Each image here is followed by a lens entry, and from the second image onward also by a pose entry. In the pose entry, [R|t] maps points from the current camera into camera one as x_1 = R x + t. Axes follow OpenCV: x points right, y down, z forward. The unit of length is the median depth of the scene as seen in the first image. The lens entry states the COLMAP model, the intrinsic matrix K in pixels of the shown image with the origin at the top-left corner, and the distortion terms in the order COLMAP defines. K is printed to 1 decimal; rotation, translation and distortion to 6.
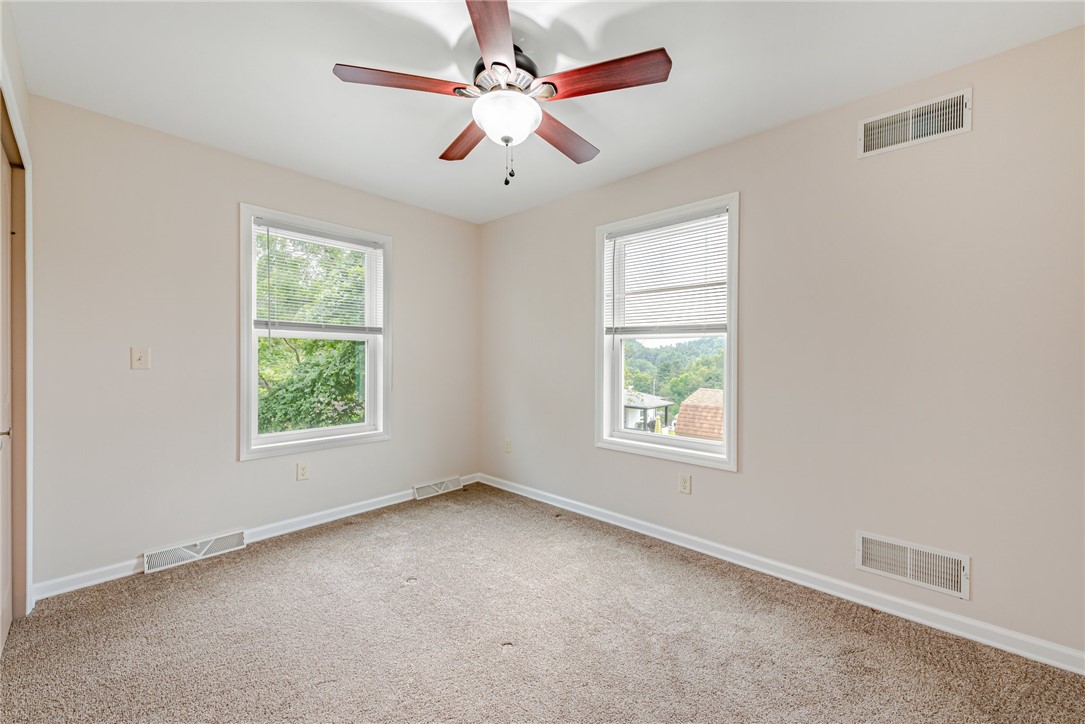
lens RADIAL K [[433.9, 0, 539.3], [0, 433.9, 359.0], [0, 0, 1]] dist [0.011034, -0.001195]
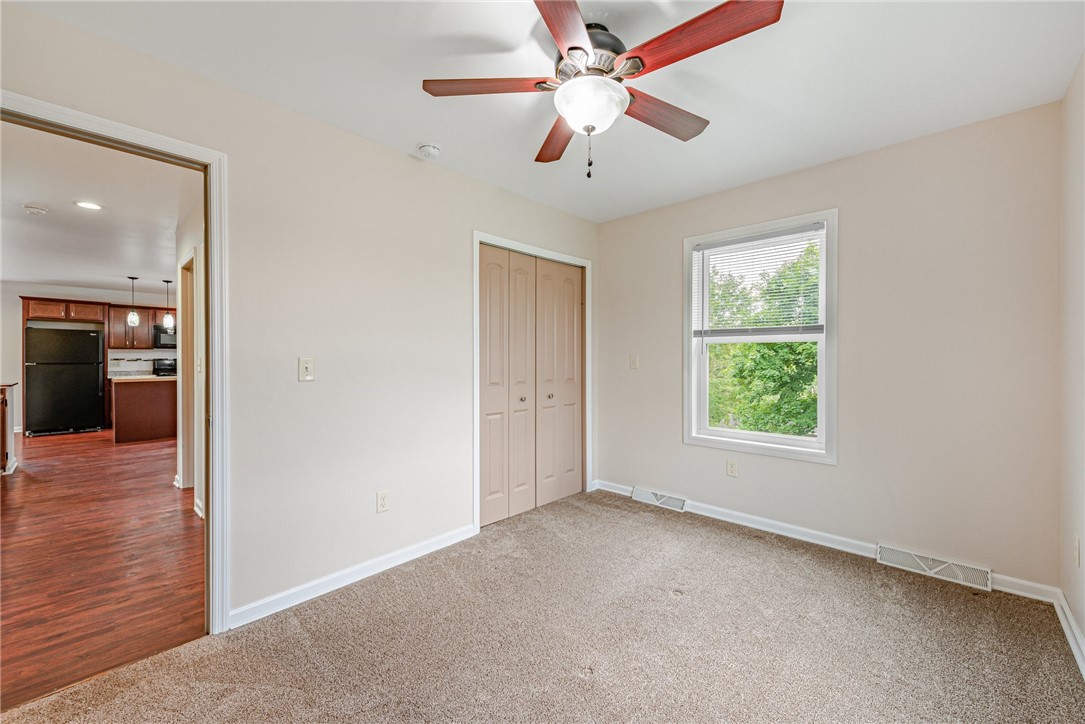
lens RADIAL K [[433.9, 0, 547.5], [0, 433.9, 359.6], [0, 0, 1]] dist [0.011034, -0.001195]
pose [[-0.011342, -0.002496, -0.999933, 0.537975], [-0.003884, 0.999989, -0.002452, -0.003564], [0.999928, 0.003856, -0.011351, 0.574975]]
